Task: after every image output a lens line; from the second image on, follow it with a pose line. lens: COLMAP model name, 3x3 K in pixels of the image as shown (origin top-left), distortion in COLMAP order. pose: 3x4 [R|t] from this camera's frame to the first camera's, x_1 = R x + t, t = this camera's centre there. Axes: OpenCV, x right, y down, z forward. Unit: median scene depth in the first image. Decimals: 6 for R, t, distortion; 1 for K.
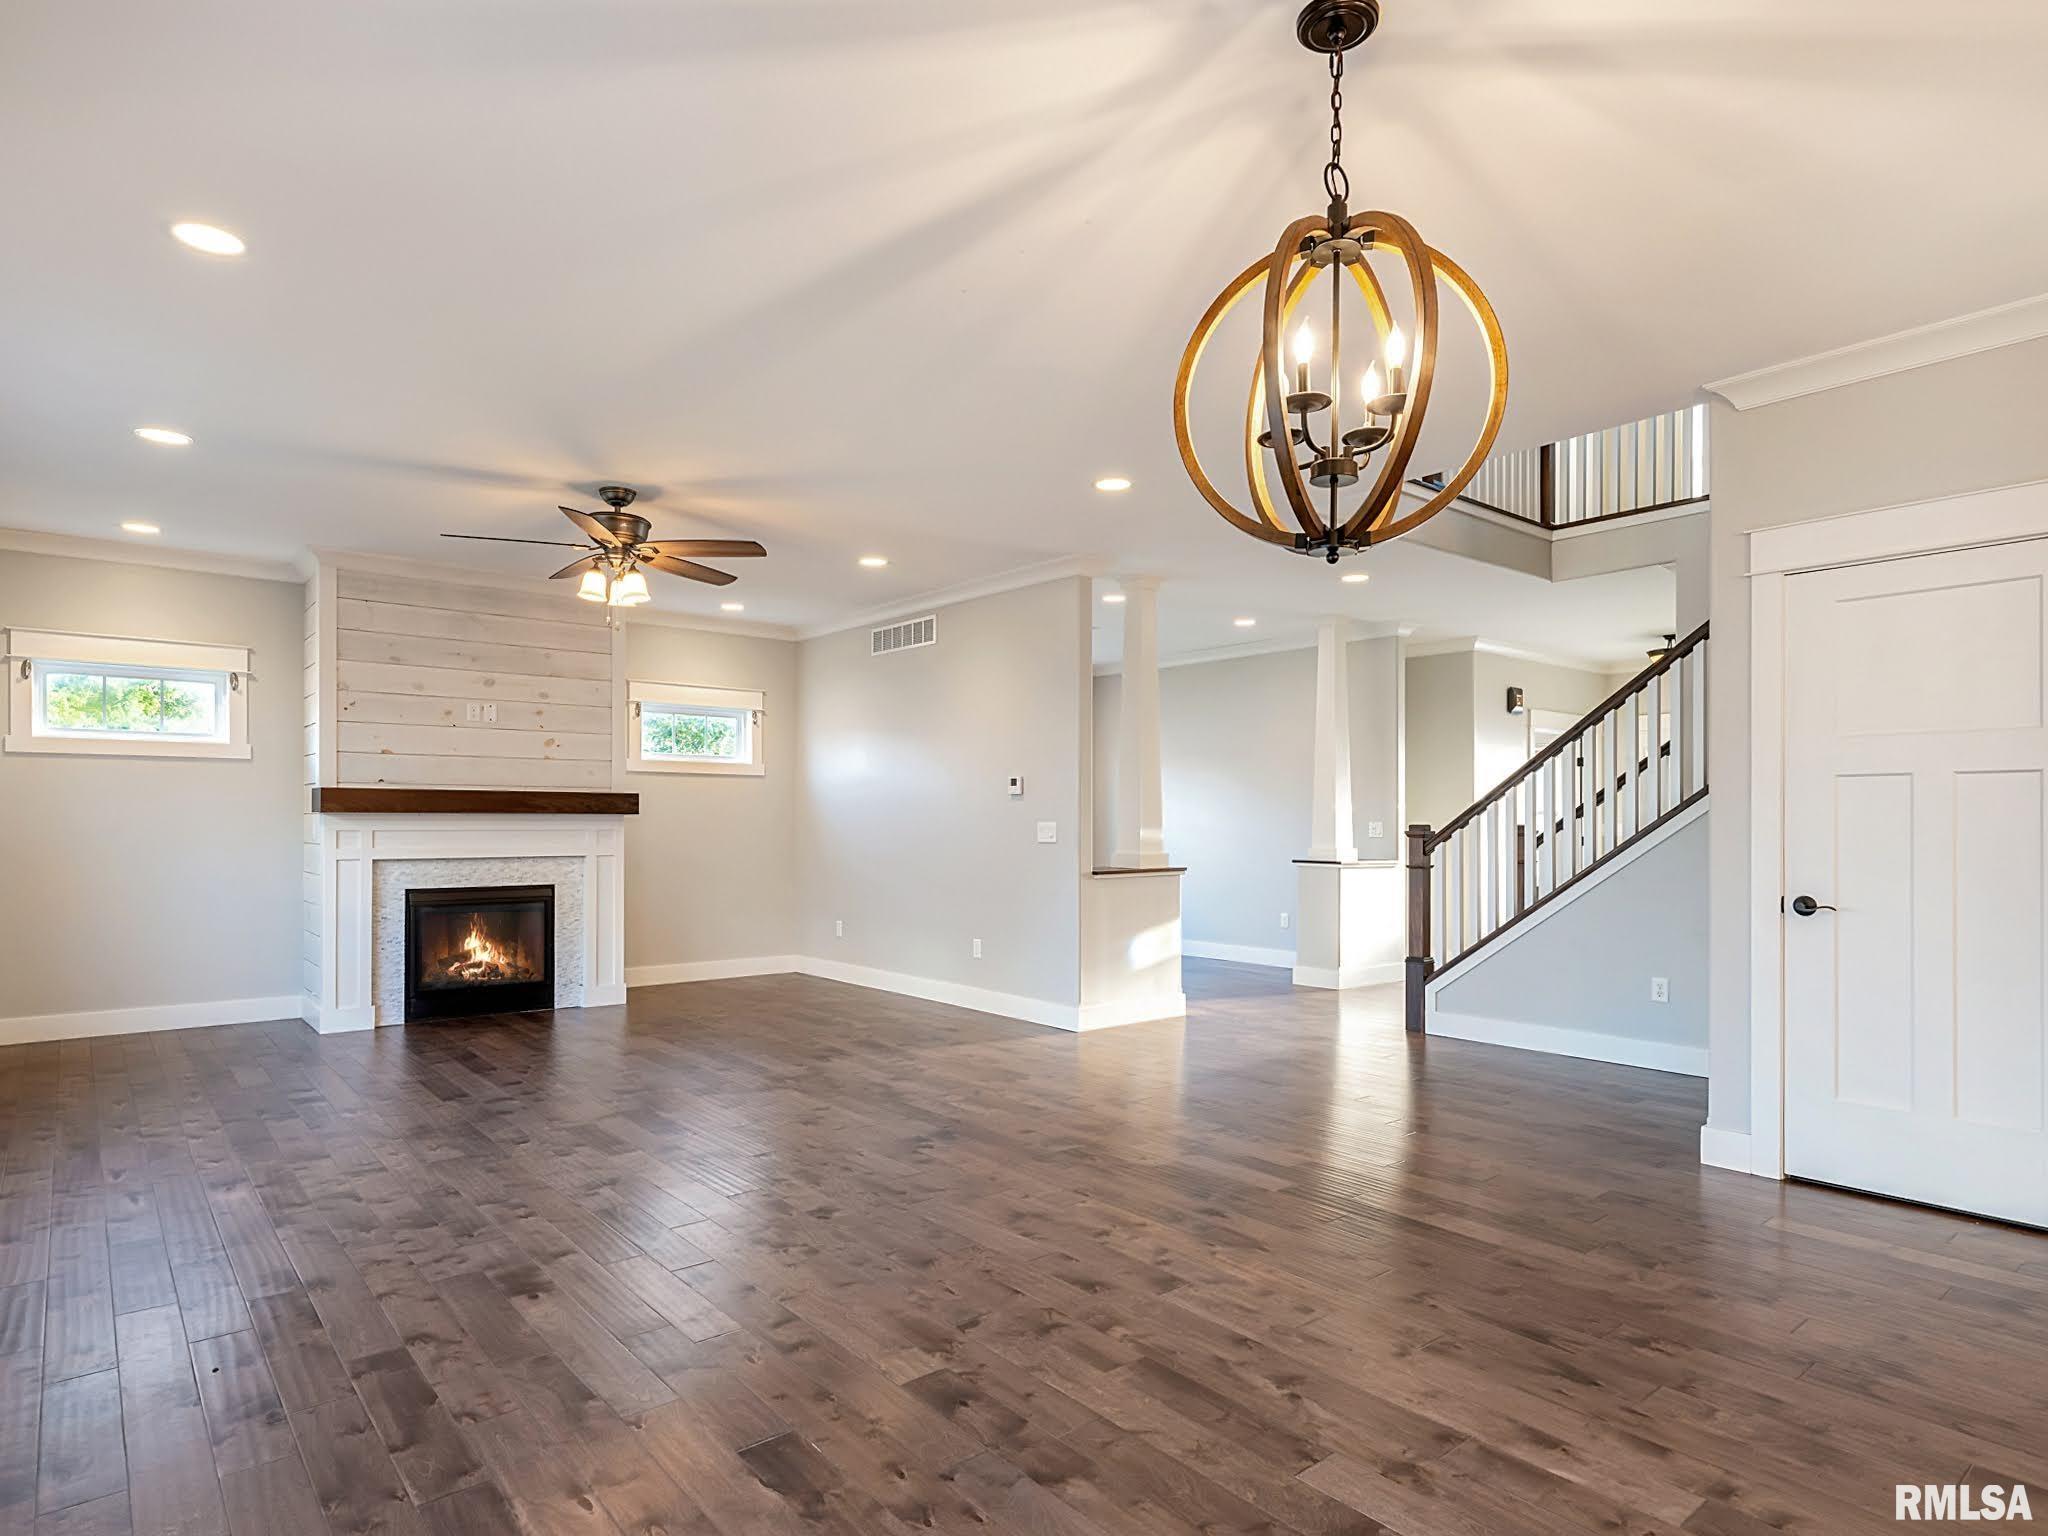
lens RADIAL K [[1126.0, 0, 996.3], [0, 1126.0, 817.4], [0, 0, 1]] dist [0.007086, -0.003619]
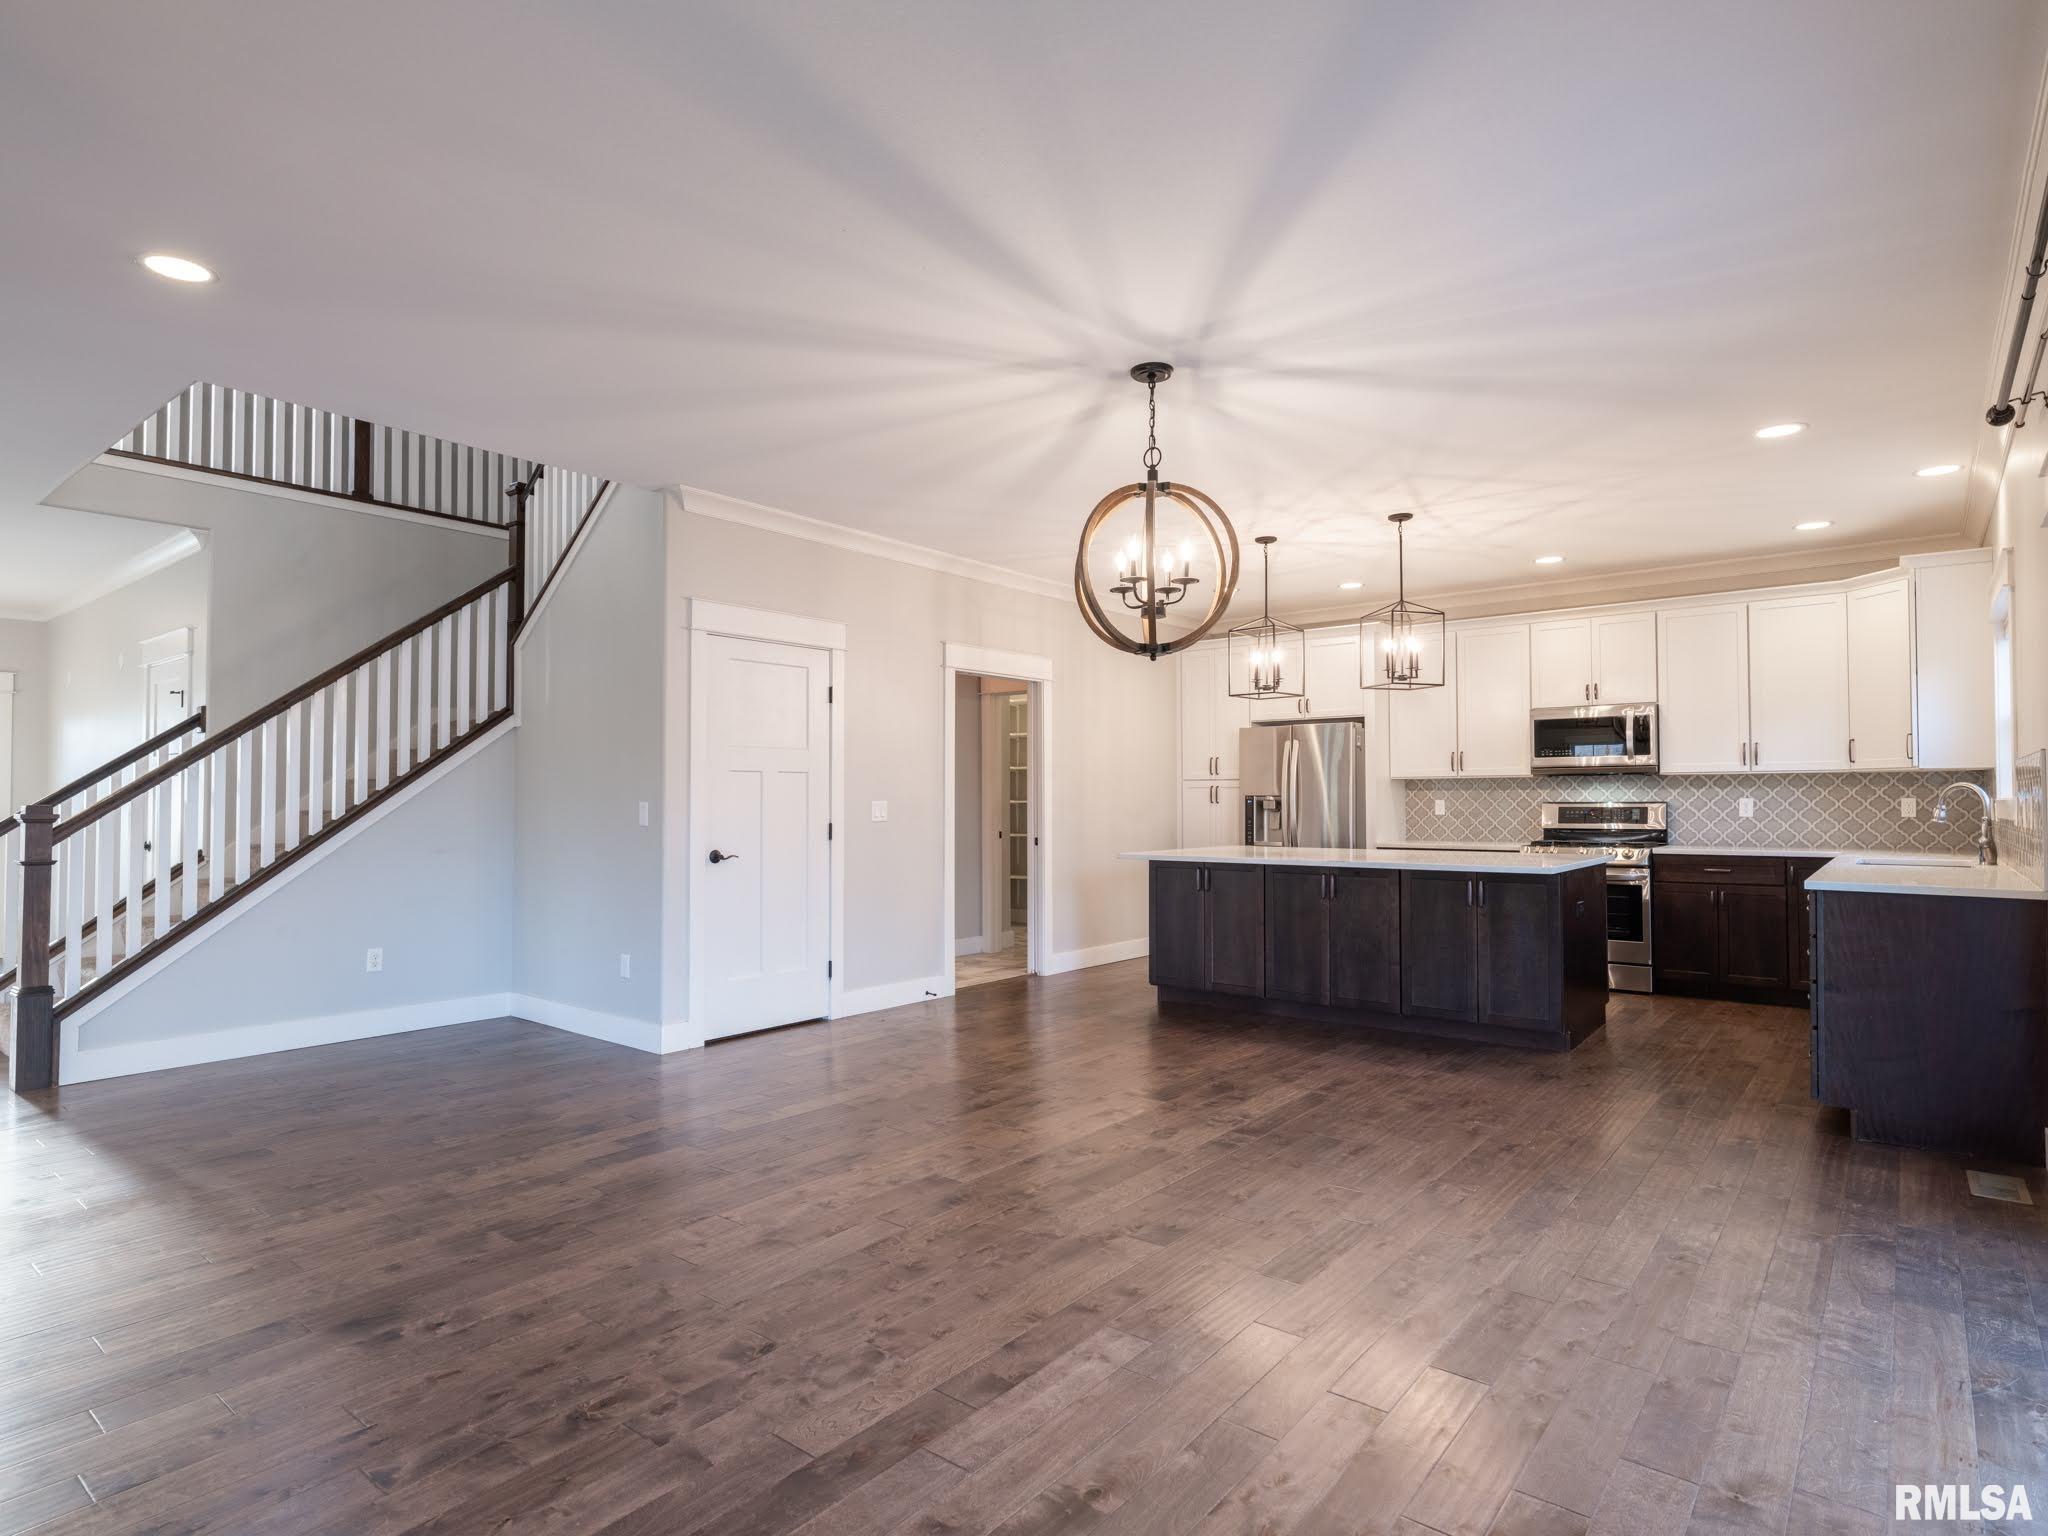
lens RADIAL K [[1126.0, 0, 1023.0], [0, 1126.0, 773.7], [0, 0, 1]] dist [0.007086, -0.003619]
pose [[-0.213031, 0.022301, 0.976791, -0.912605], [-0.002841, 0.999721, -0.023444, 0.001648], [-0.977041, -0.007770, -0.212908, 1.003134]]
